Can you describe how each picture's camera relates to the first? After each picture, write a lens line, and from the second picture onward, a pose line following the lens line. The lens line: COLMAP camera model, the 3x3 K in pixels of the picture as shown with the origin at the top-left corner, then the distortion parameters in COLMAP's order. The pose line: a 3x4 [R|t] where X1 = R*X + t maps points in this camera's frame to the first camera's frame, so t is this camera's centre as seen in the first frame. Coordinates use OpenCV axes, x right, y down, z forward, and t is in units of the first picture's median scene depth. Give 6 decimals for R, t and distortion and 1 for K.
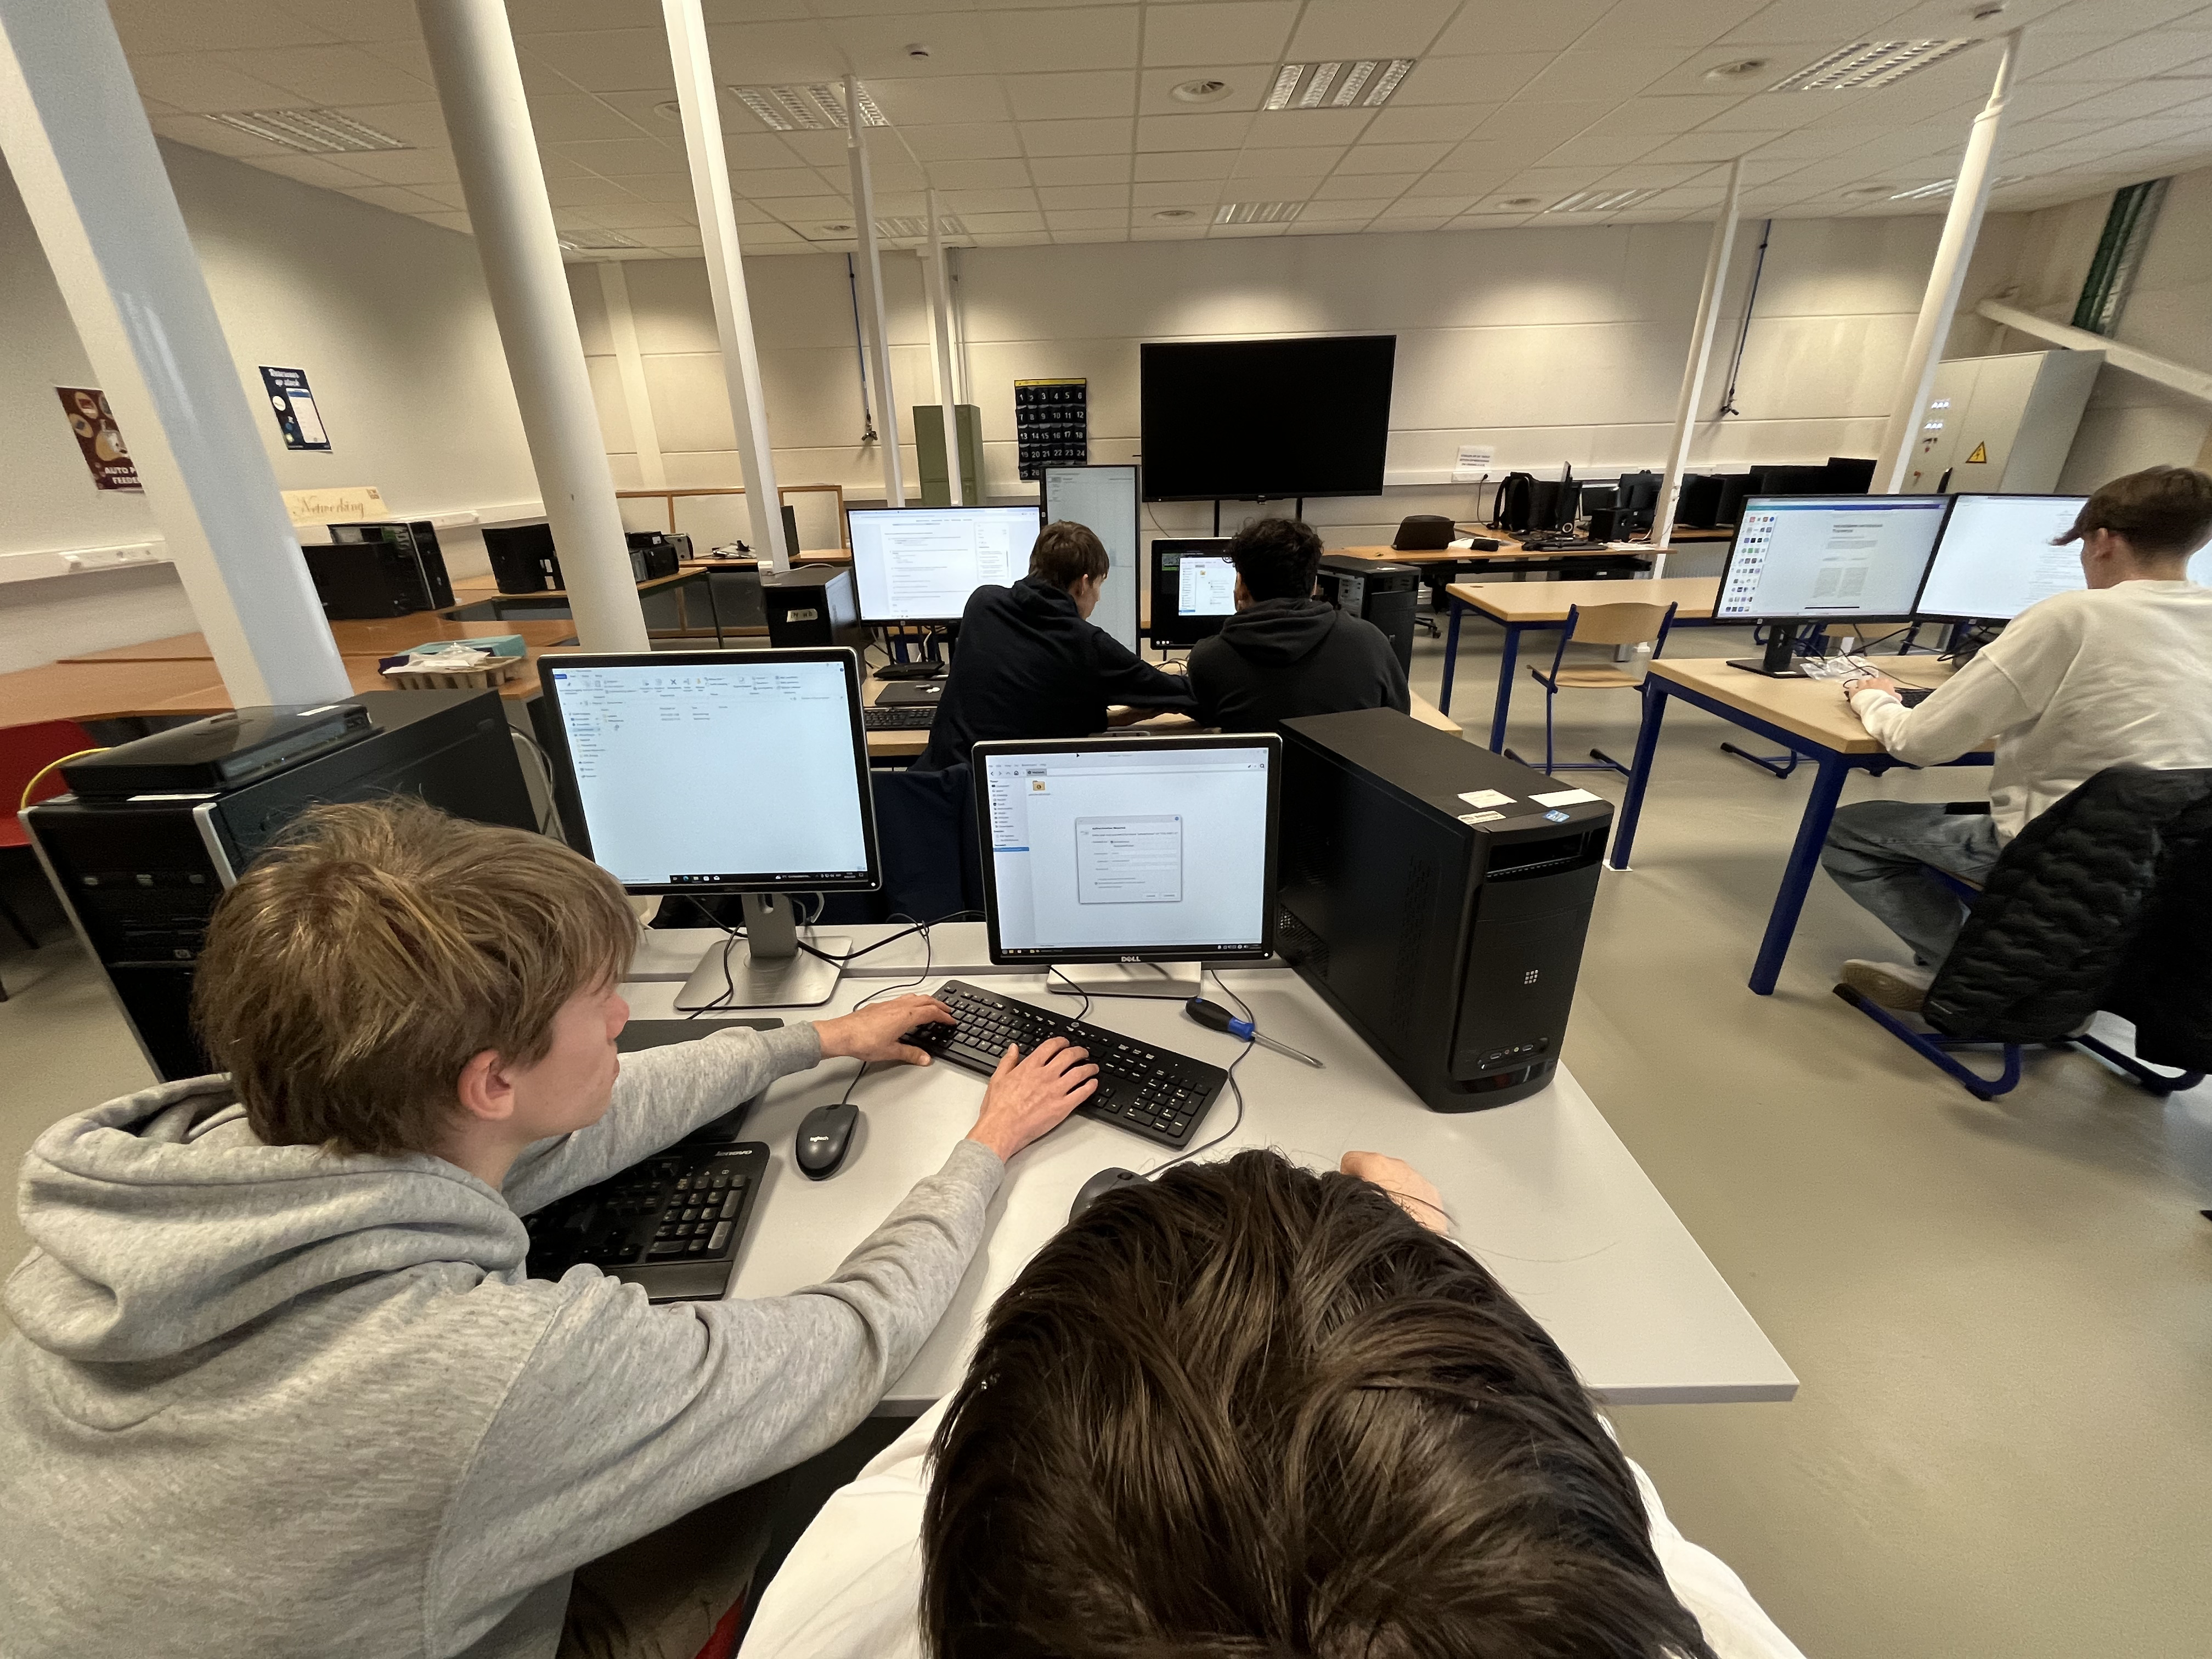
lens RADIAL K [[895.1, 0, 1094.9], [0, 895.1, 831.7], [0, 0, 1]] dist [-0.002878, 0.000506]
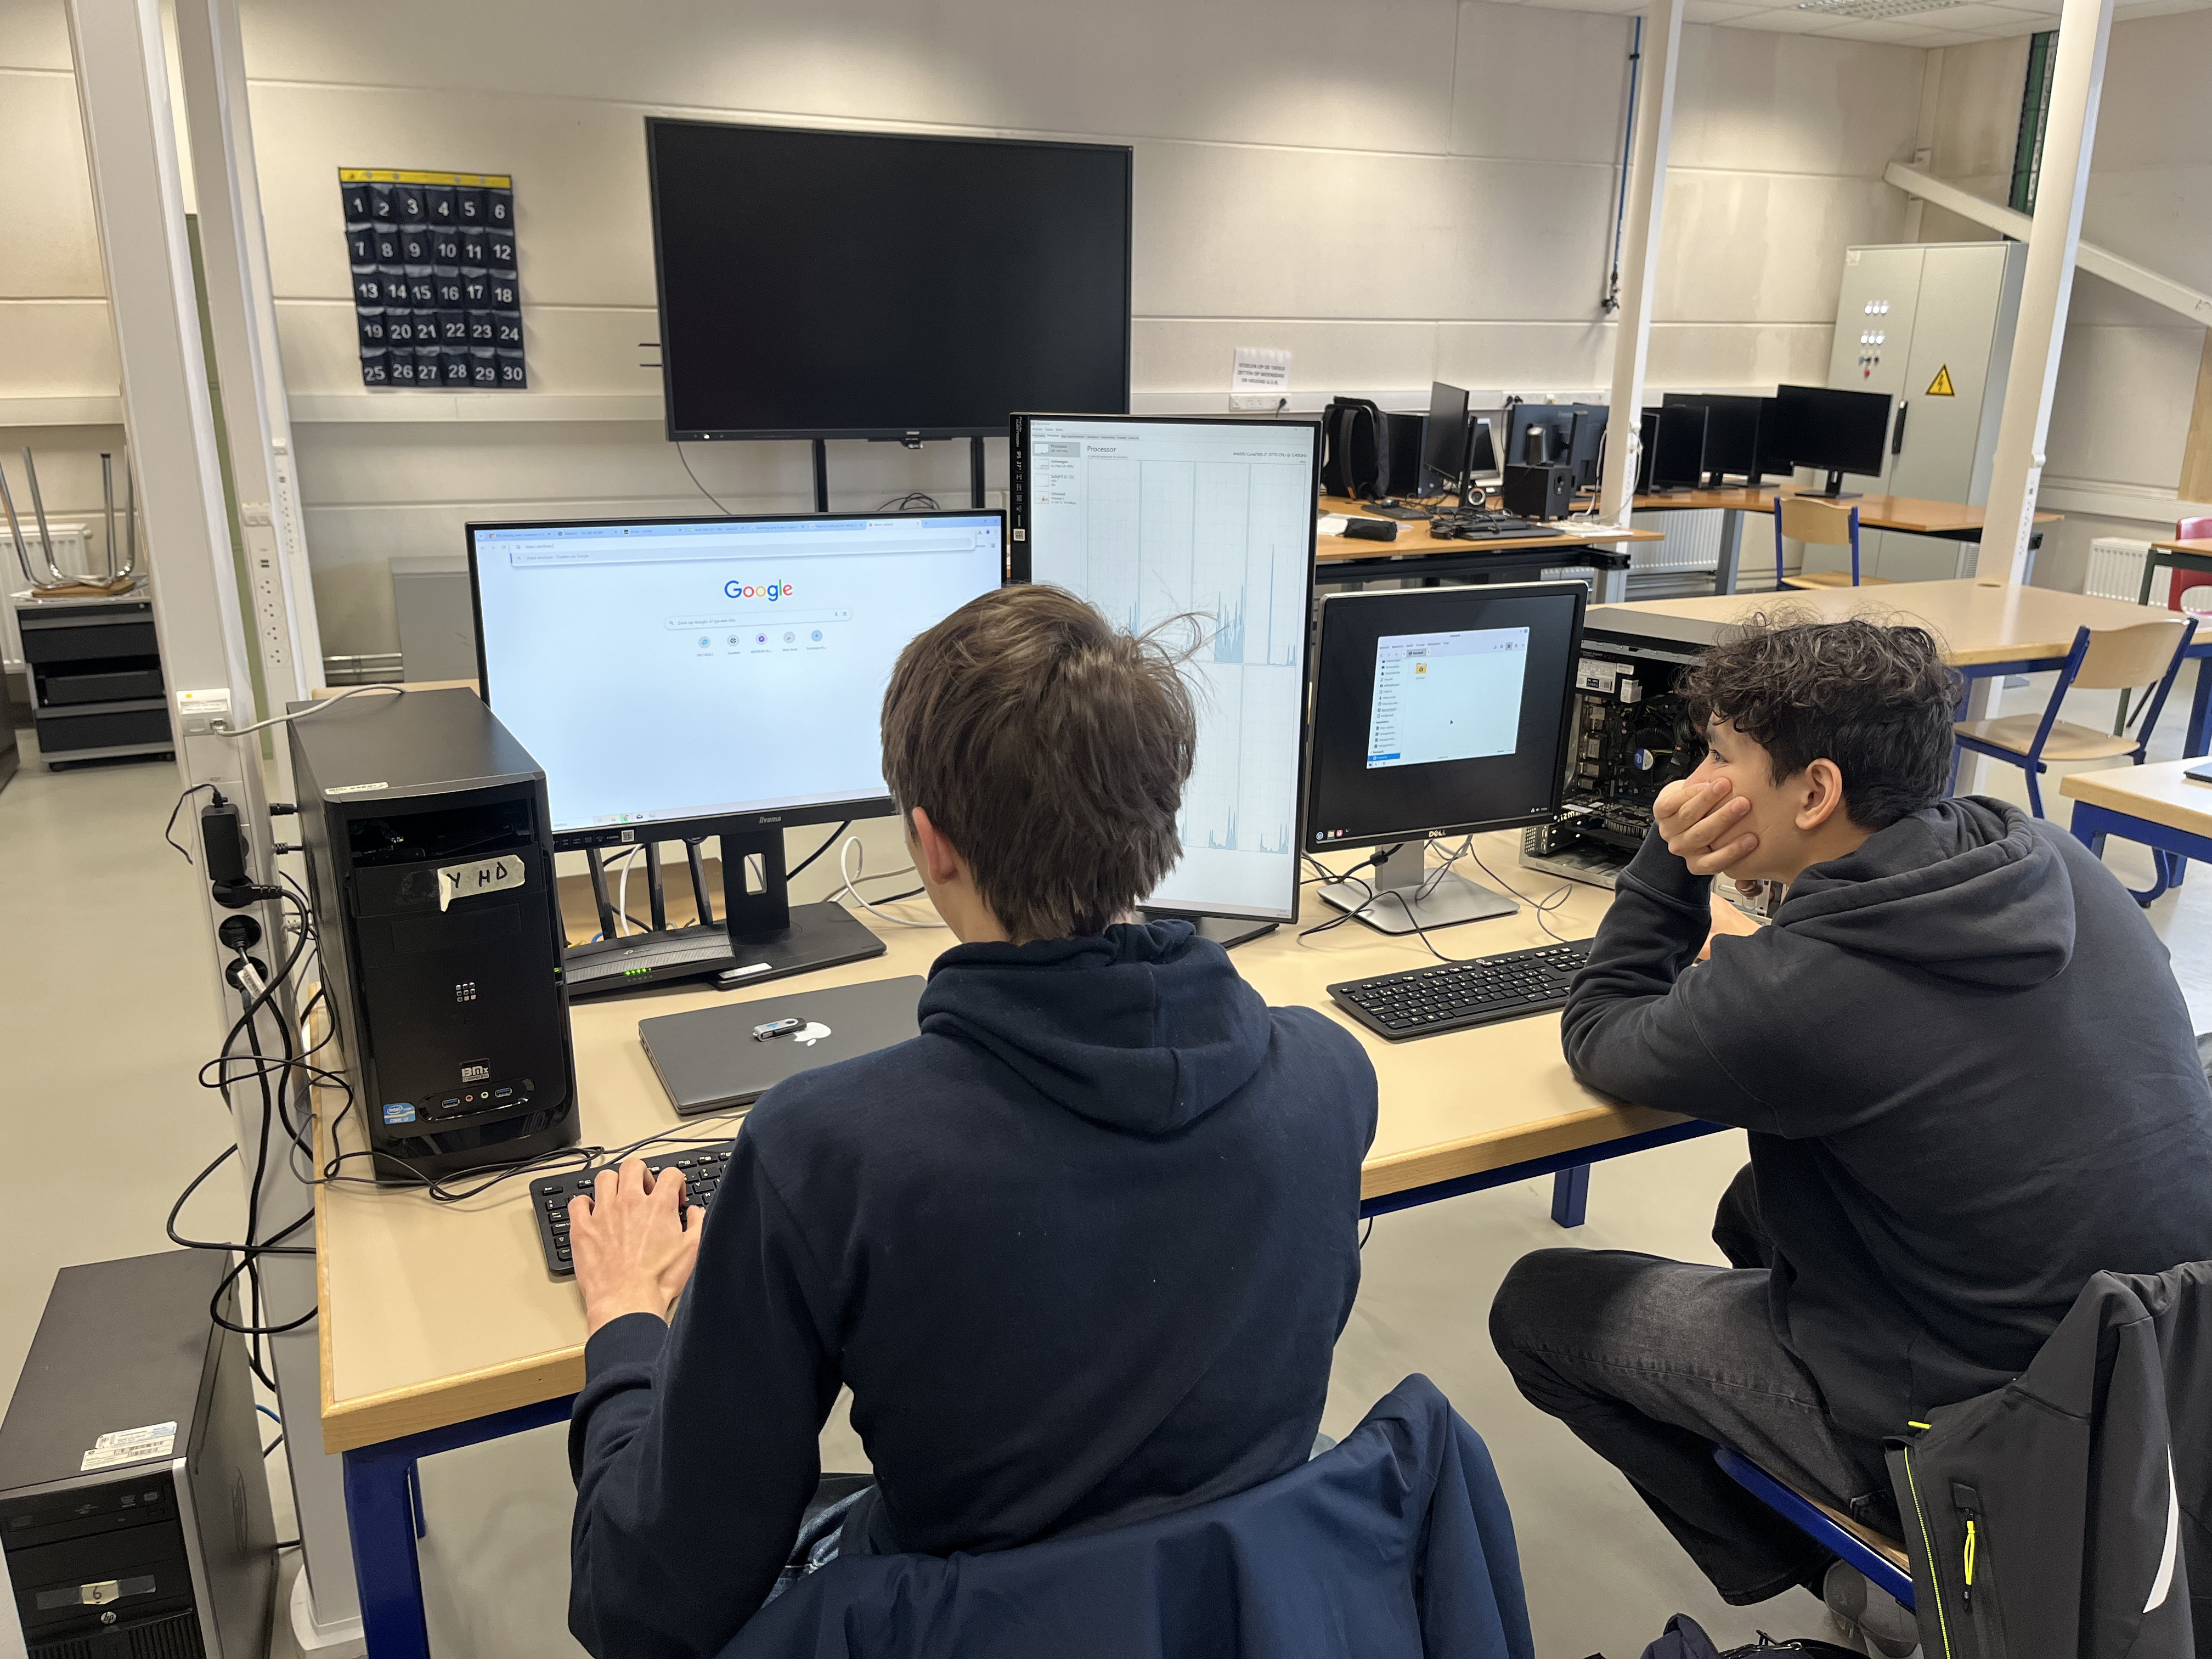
lens RADIAL K [[1677.1, 0, 1124.2], [0, 1677.1, 831.4], [0, 0, 1]] dist [0.066785, -0.084783]
pose [[0.900308, -0.089304, 0.425994, -0.144610], [0.136486, 0.987285, -0.081482, -0.070230], [-0.413301, 0.131501, 0.901049, 0.148874]]
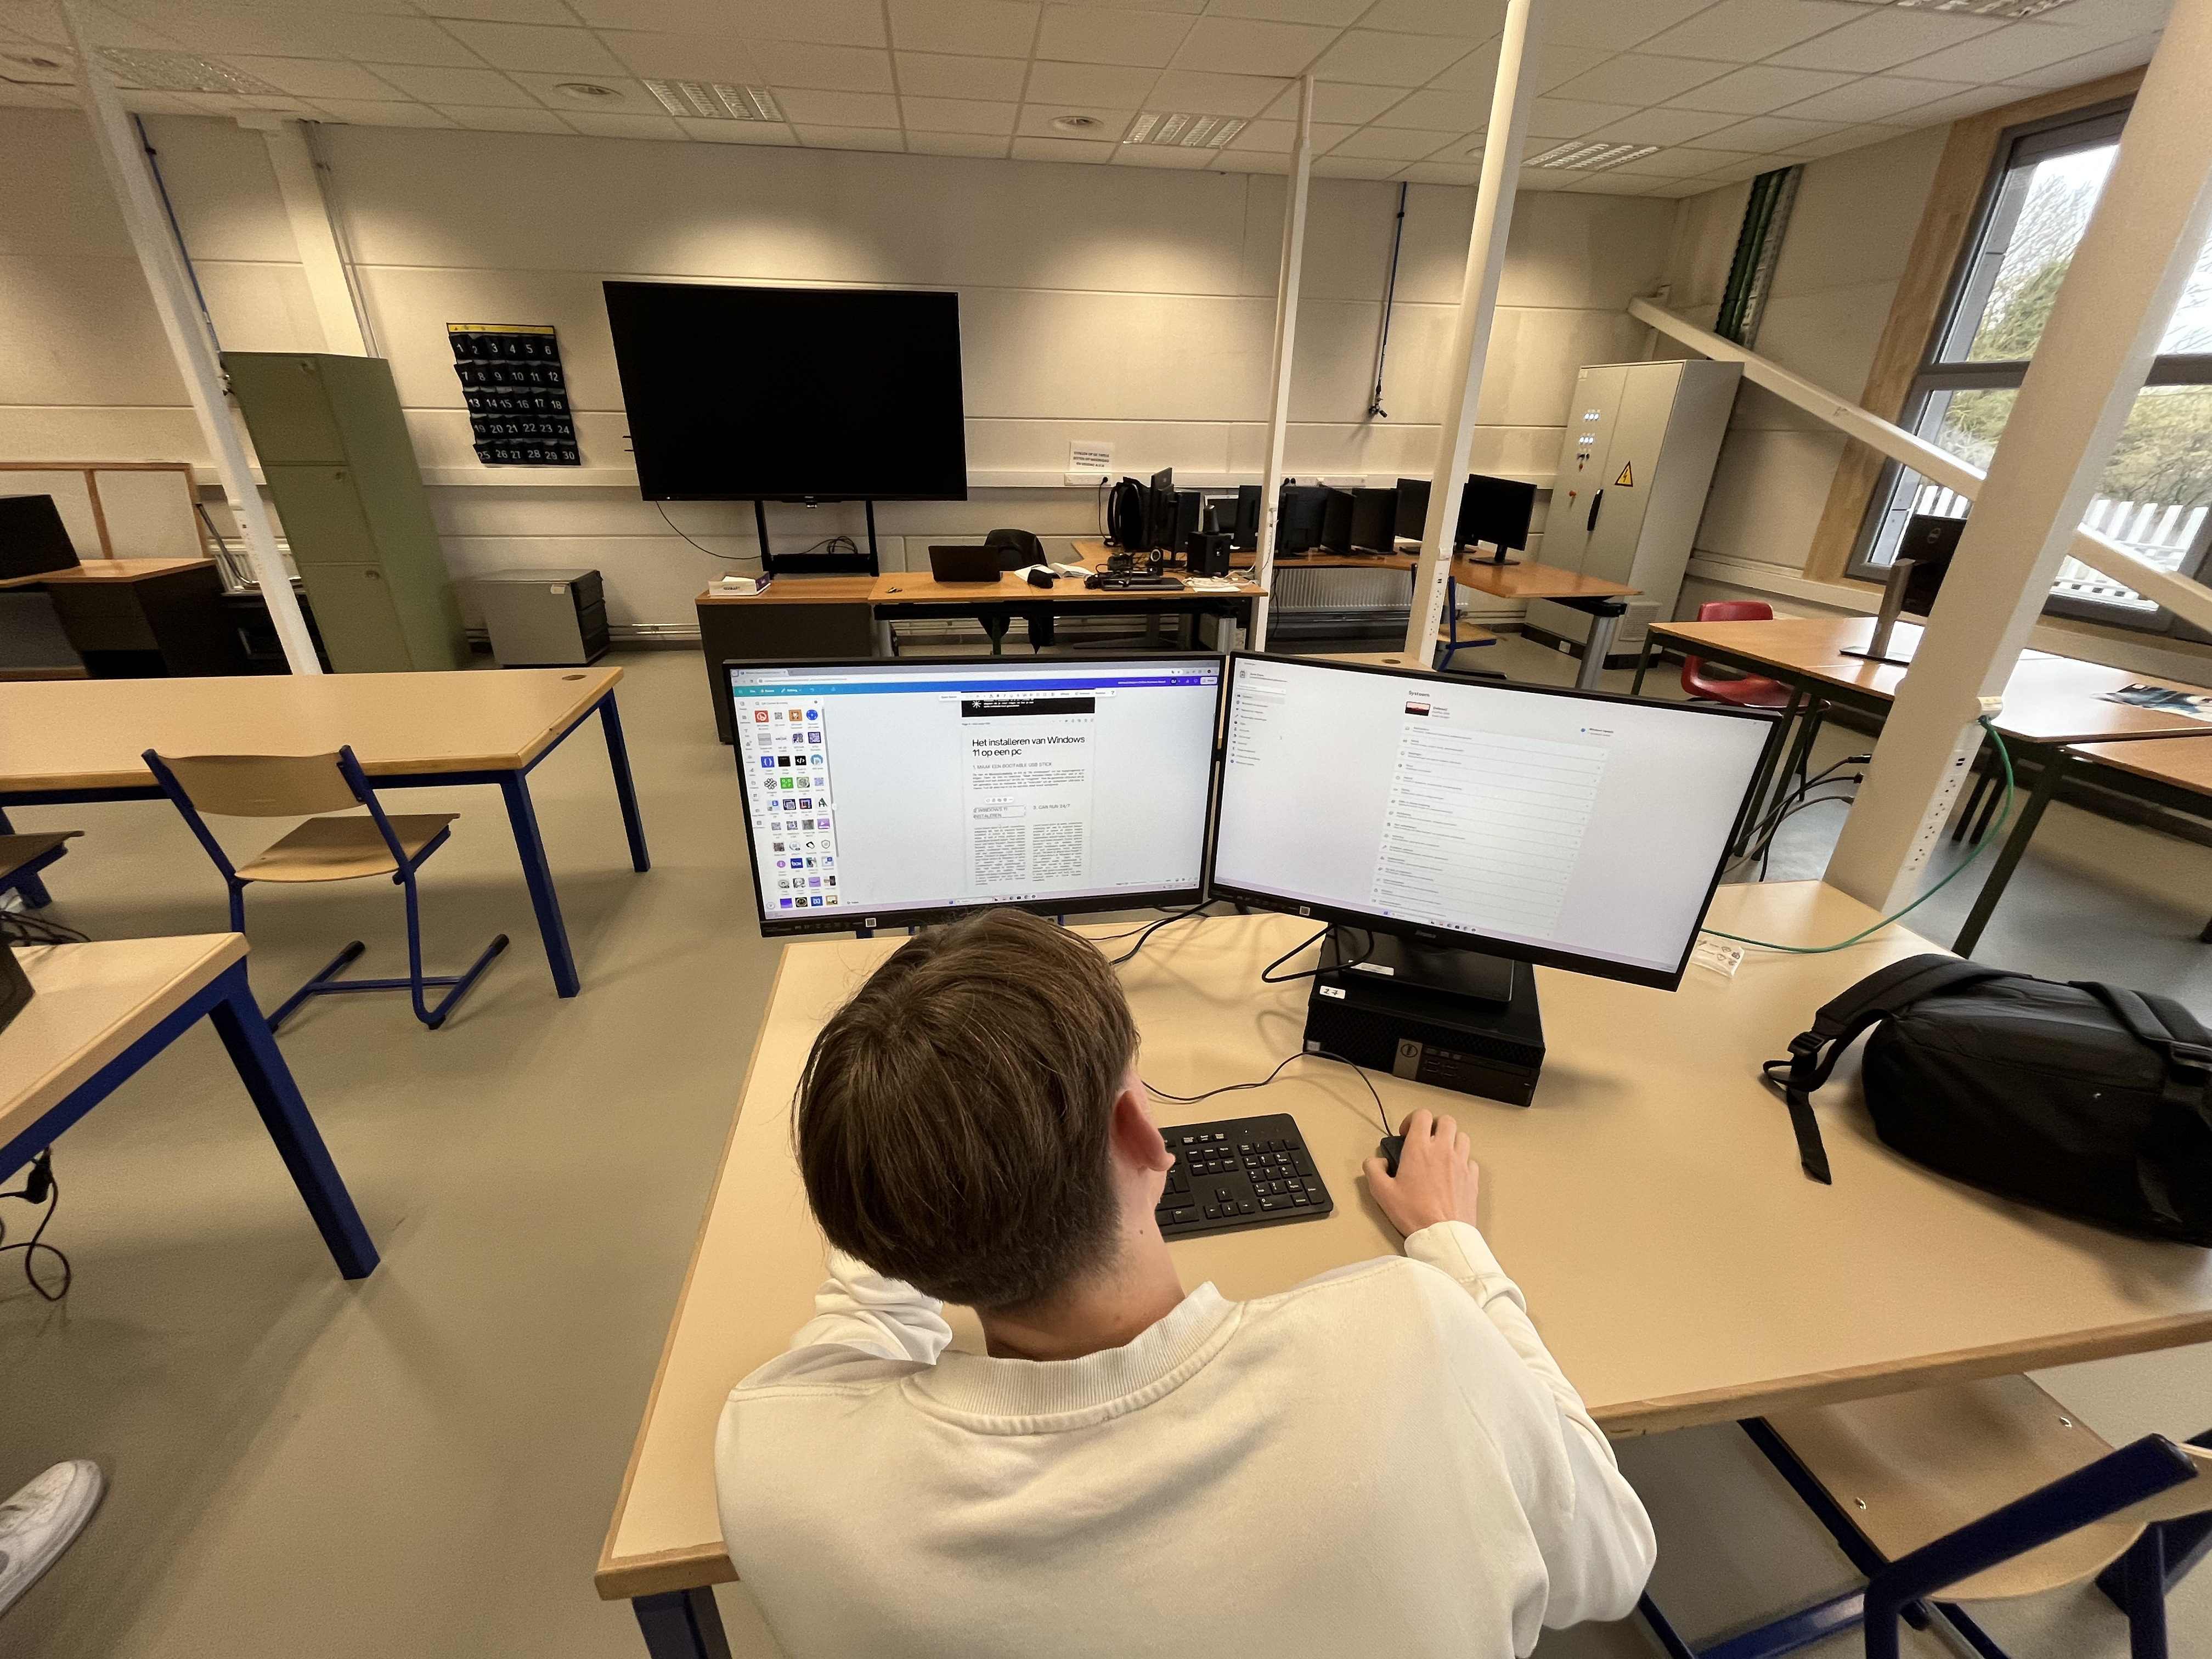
lens RADIAL K [[895.1, 0, 1095.9], [0, 895.1, 831.2], [0, 0, 1]] dist [-0.002878, 0.000506]
pose [[0.984366, -0.034722, 0.172676, 0.322994], [0.029754, 0.999068, 0.031277, -0.120840], [-0.173601, -0.025651, 0.984482, 0.224698]]
